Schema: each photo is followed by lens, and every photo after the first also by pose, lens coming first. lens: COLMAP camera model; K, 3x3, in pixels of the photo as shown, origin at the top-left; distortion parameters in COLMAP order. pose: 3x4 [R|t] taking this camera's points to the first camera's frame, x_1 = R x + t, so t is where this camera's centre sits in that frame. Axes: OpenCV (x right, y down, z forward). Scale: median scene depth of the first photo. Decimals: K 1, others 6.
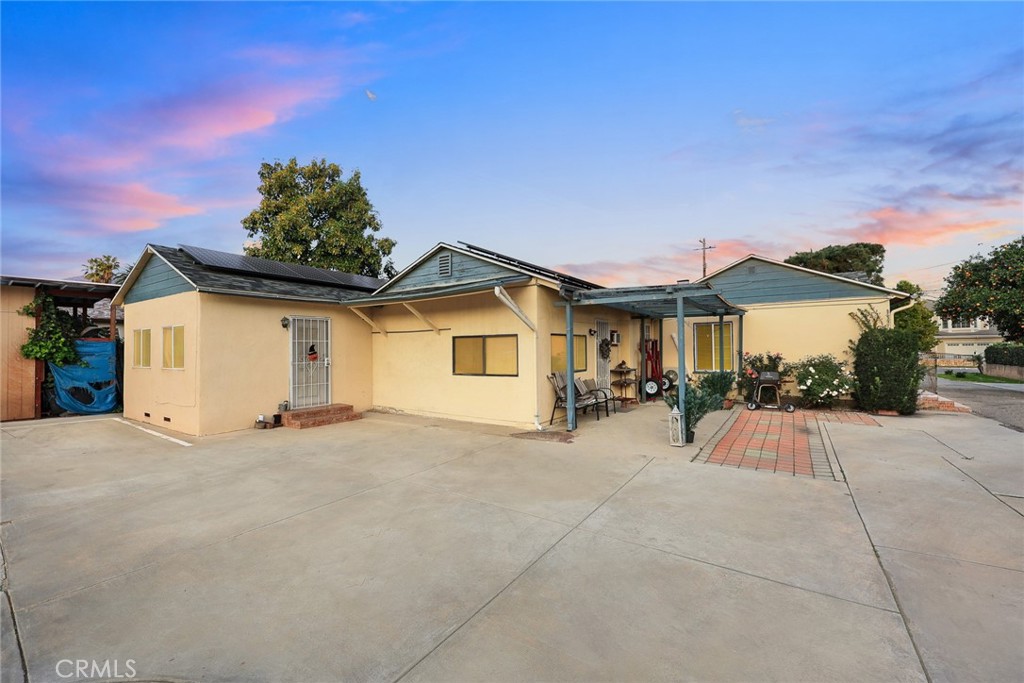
lens RADIAL K [[413.0, 0, 509.7], [0, 413.0, 370.2], [0, 0, 1]] dist [0.002995, -0.000081]
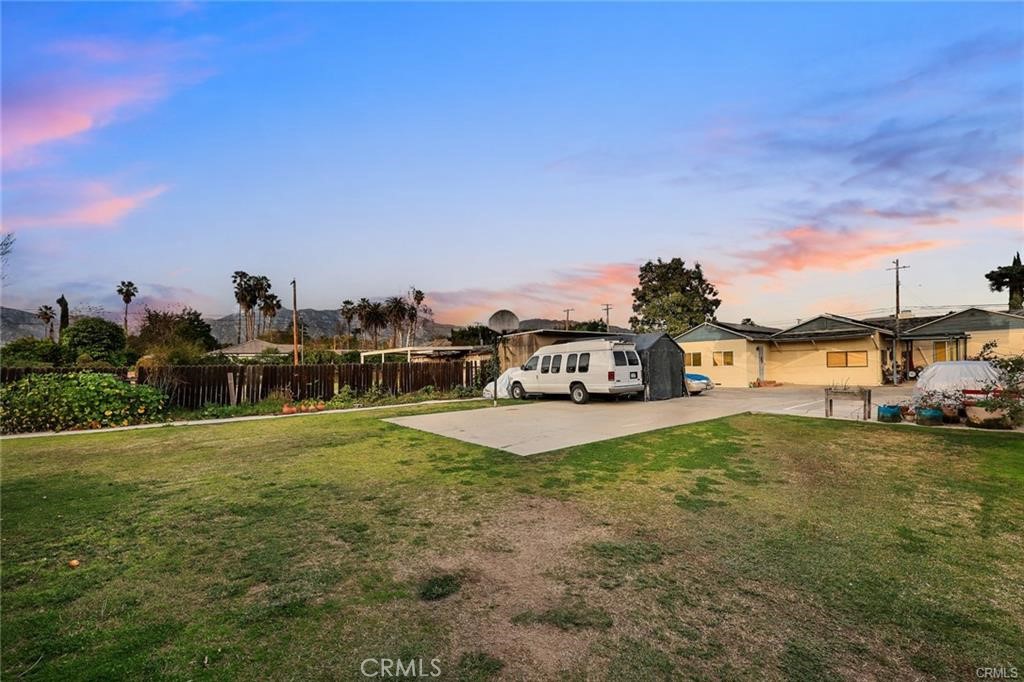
lens RADIAL K [[413.0, 0, 509.7], [0, 413.0, 369.7], [0, 0, 1]] dist [0.002995, -0.000081]
pose [[0.965198, -0.009859, -0.261334, -1.296869], [0.003244, 0.999664, -0.025734, 0.081448], [0.261500, 0.023990, 0.964905, -1.864929]]
